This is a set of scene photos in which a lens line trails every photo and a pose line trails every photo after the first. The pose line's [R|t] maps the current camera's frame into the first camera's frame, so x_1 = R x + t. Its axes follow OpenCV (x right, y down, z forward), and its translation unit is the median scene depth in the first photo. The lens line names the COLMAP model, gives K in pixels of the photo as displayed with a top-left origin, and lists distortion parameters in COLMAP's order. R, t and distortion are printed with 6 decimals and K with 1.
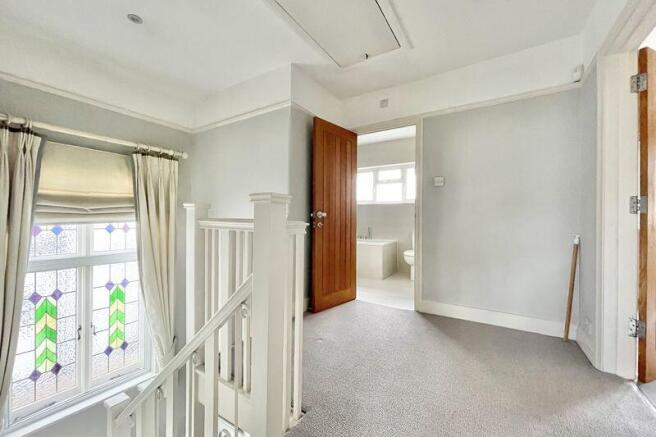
lens RADIAL K [[263.0, 0, 326.5], [0, 263.0, 218.0], [0, 0, 1]] dist [0.003038, 0.000017]
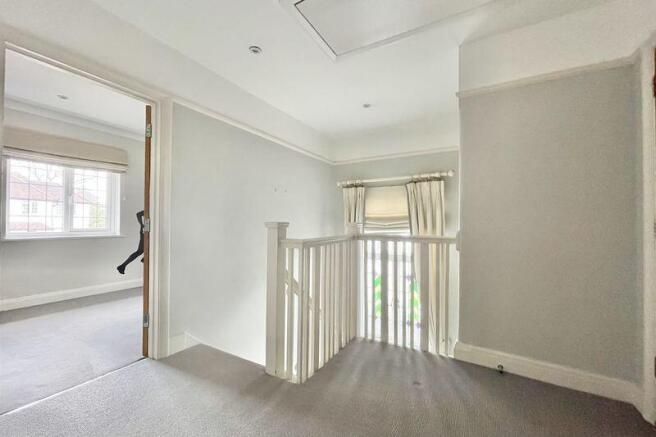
lens RADIAL K [[263.0, 0, 327.5], [0, 263.0, 215.6], [0, 0, 1]] dist [0.003038, 0.000017]
pose [[0.046267, -0.032516, -0.998400, 0.631905], [0.001336, 0.999471, -0.032489, -0.035467], [0.998928, 0.000169, 0.046286, 0.529488]]
